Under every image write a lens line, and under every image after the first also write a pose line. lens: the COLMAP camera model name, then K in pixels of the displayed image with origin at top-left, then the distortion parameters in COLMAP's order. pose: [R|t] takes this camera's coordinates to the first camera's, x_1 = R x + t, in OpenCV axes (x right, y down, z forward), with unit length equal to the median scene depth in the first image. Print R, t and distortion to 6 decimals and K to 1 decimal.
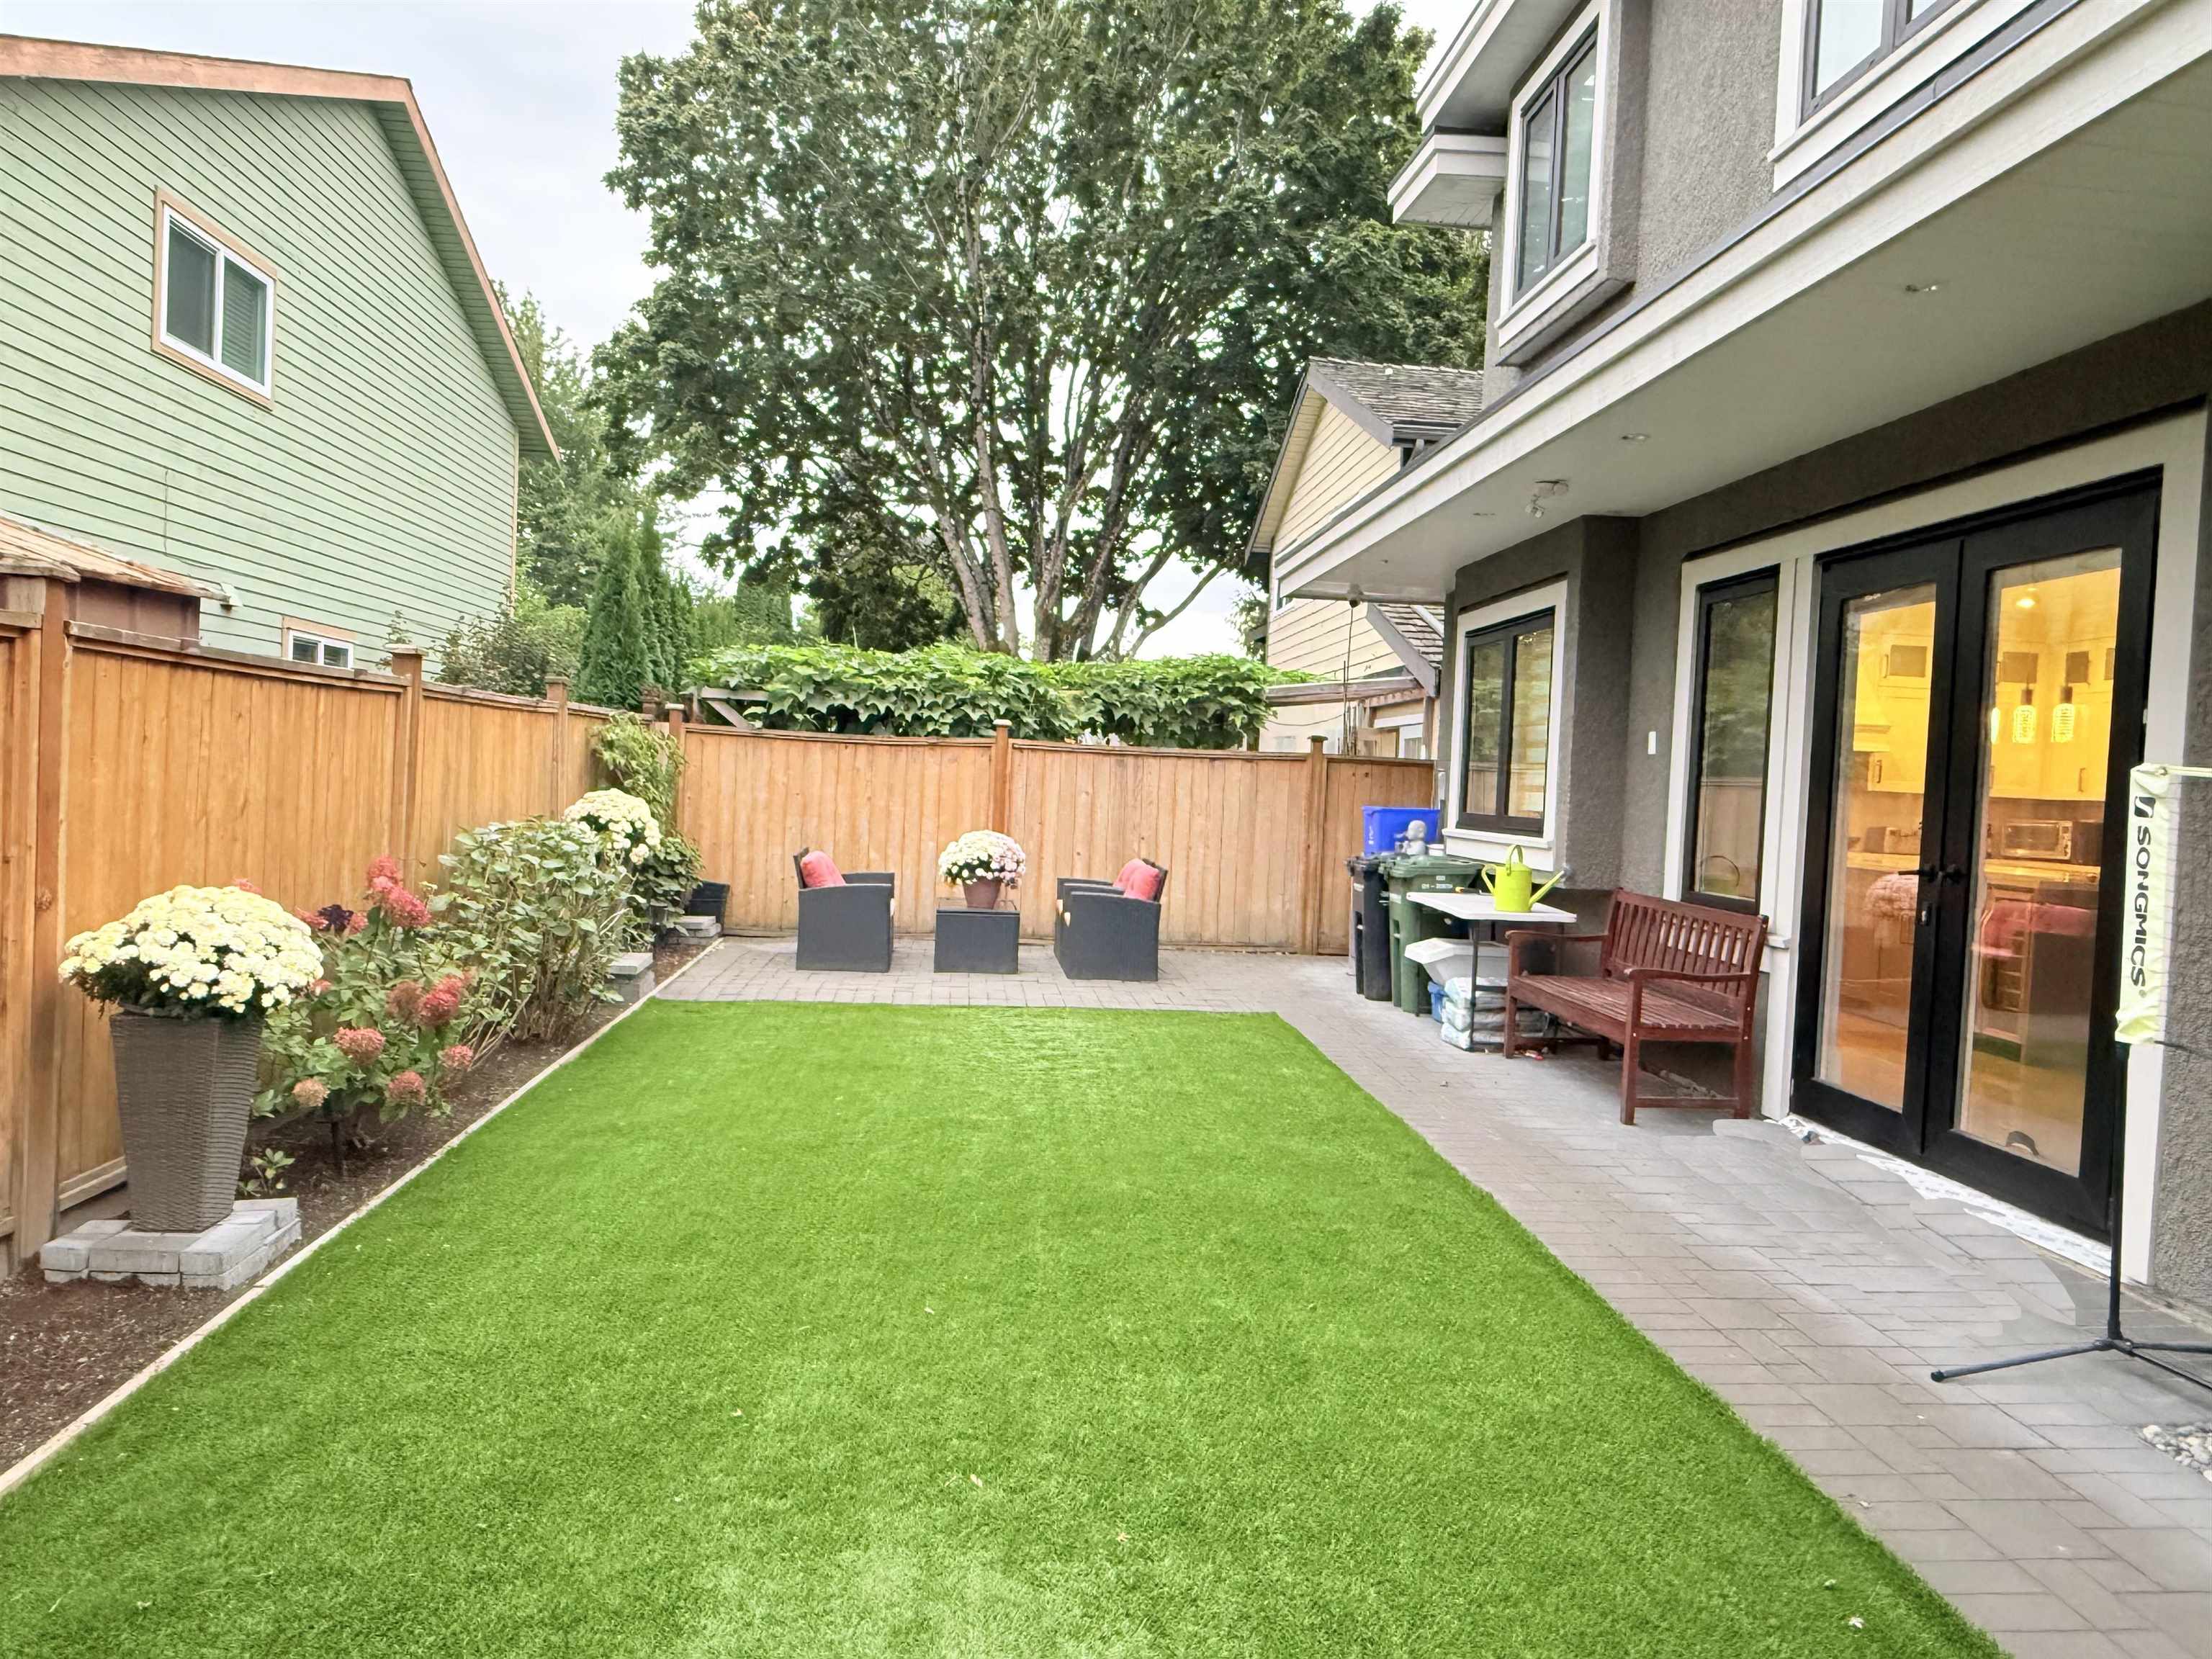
lens RADIAL K [[1467.1, 0, 1106.0], [0, 1467.1, 829.5], [0, 0, 1]] dist [-0.006377, 0.001012]
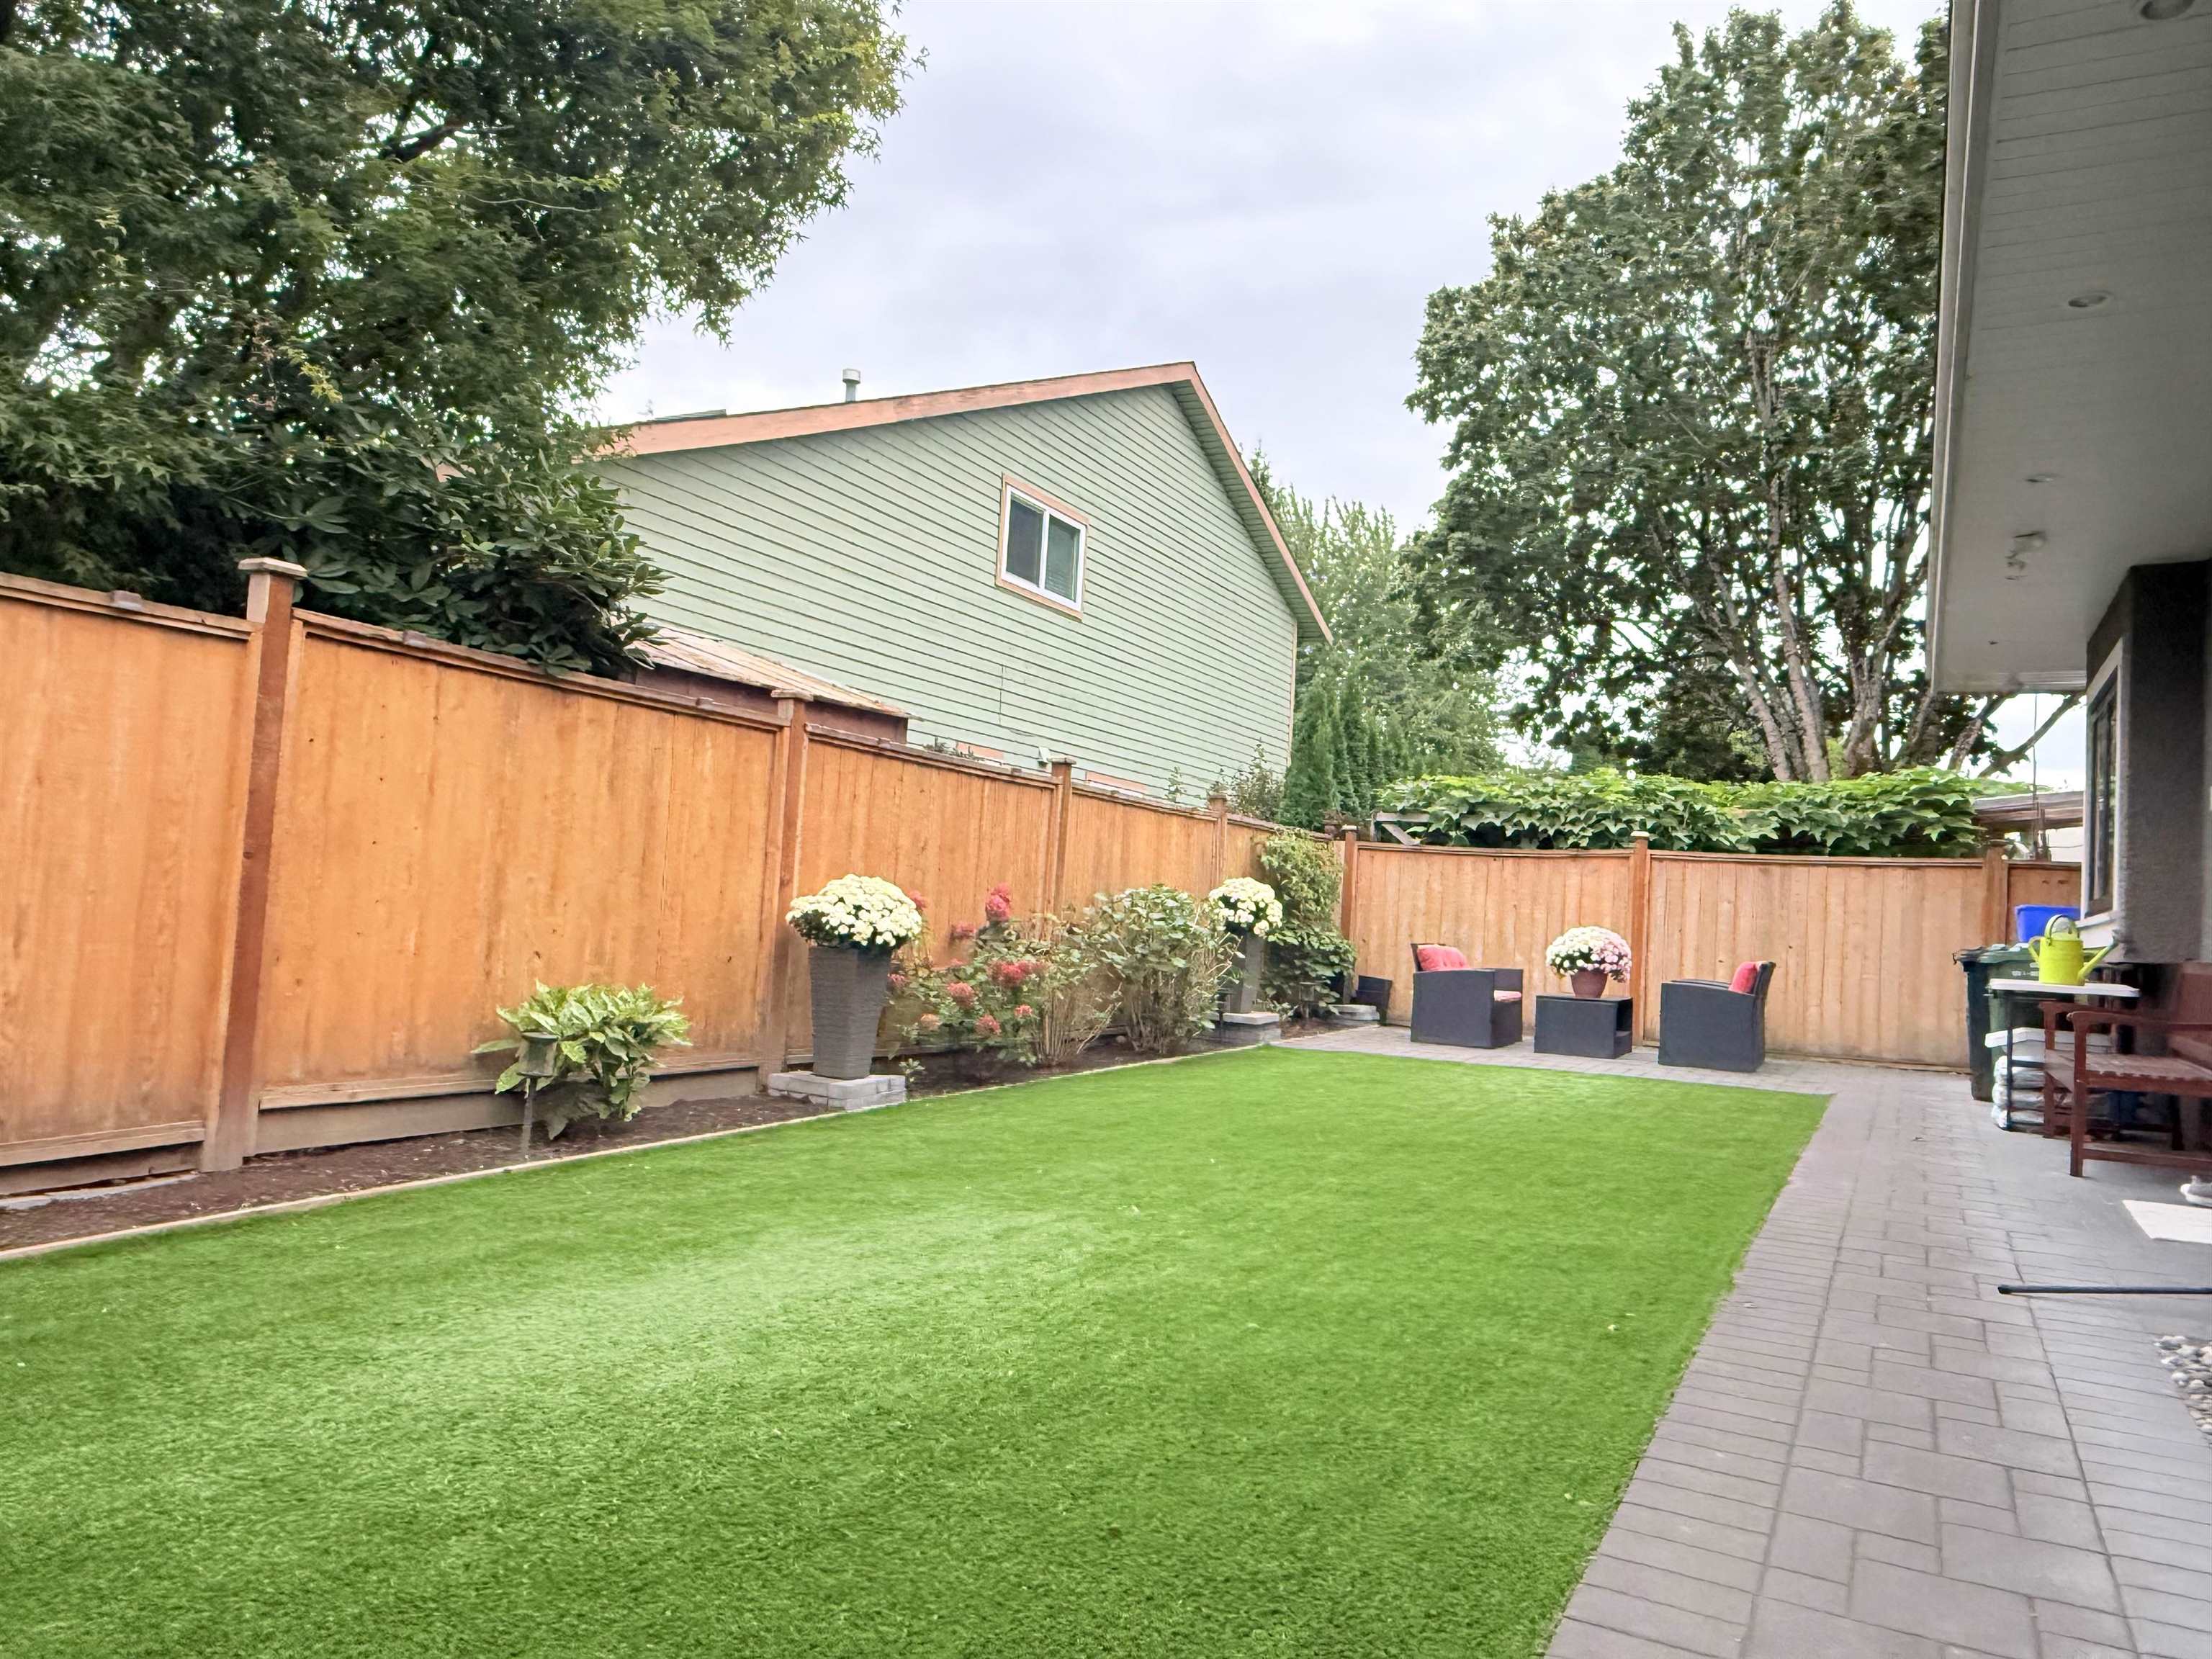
lens RADIAL K [[1467.1, 0, 1106.0], [0, 1467.1, 829.5], [0, 0, 1]] dist [-0.006377, 0.001012]
pose [[0.834913, -0.029636, -0.549584, 0.187610], [-0.038494, 0.992960, -0.112025, 0.056359], [0.549035, 0.114686, 0.827894, -0.084652]]
